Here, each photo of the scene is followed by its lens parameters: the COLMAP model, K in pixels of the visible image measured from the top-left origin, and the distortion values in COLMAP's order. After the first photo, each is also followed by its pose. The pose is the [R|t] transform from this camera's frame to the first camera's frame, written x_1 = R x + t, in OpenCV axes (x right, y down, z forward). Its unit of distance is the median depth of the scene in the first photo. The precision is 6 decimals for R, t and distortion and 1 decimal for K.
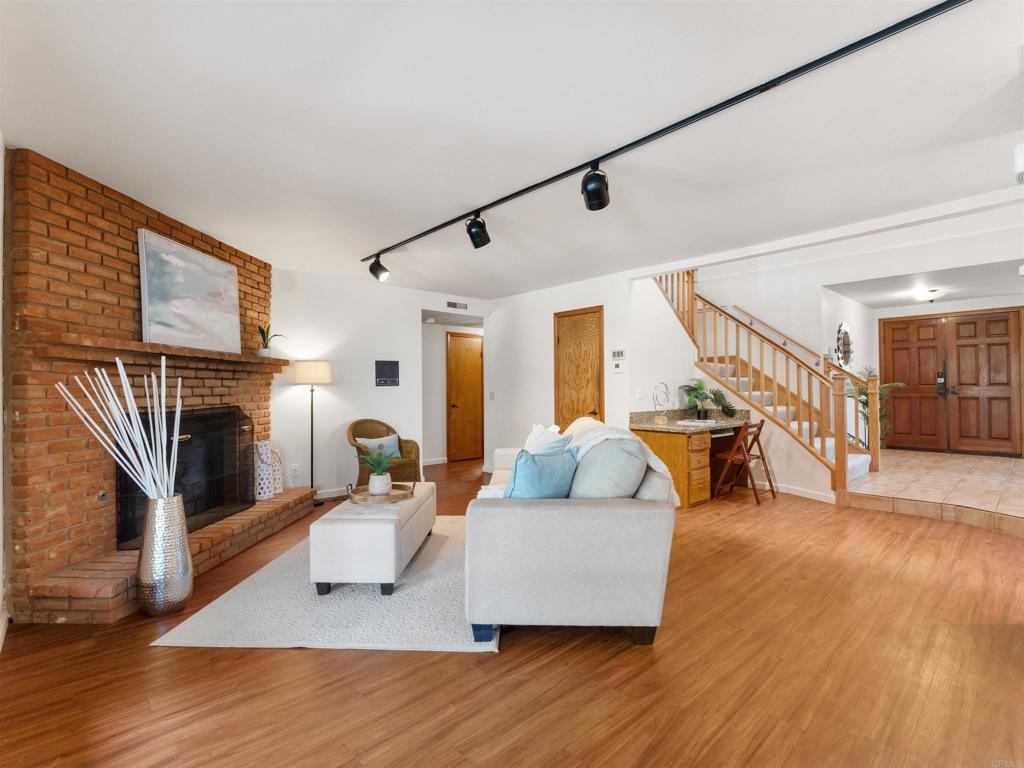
lens RADIAL K [[488.5, 0, 509.2], [0, 488.5, 383.0], [0, 0, 1]] dist [-0.001937, -0.000488]
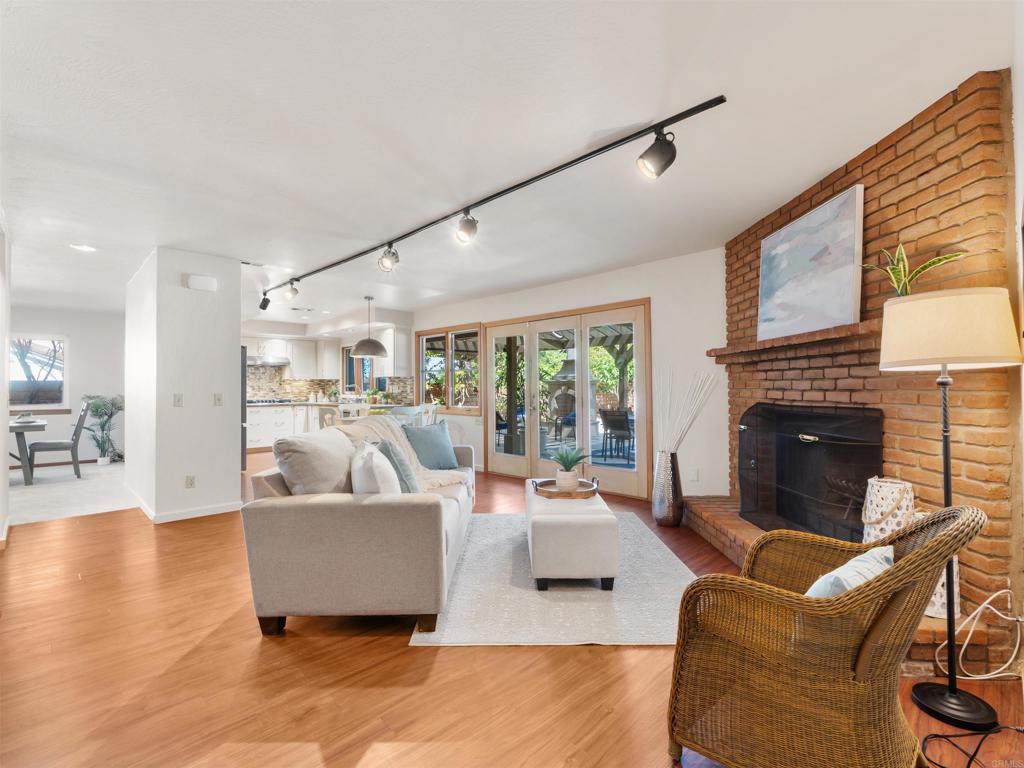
lens RADIAL K [[488.5, 0, 509.2], [0, 488.5, 383.0], [0, 0, 1]] dist [-0.001937, -0.000488]
pose [[-0.999303, 0.010782, -0.035746, -0.100244], [0.011468, 0.999753, -0.019054, 0.023761], [0.035532, -0.019451, -0.999179, 1.736298]]
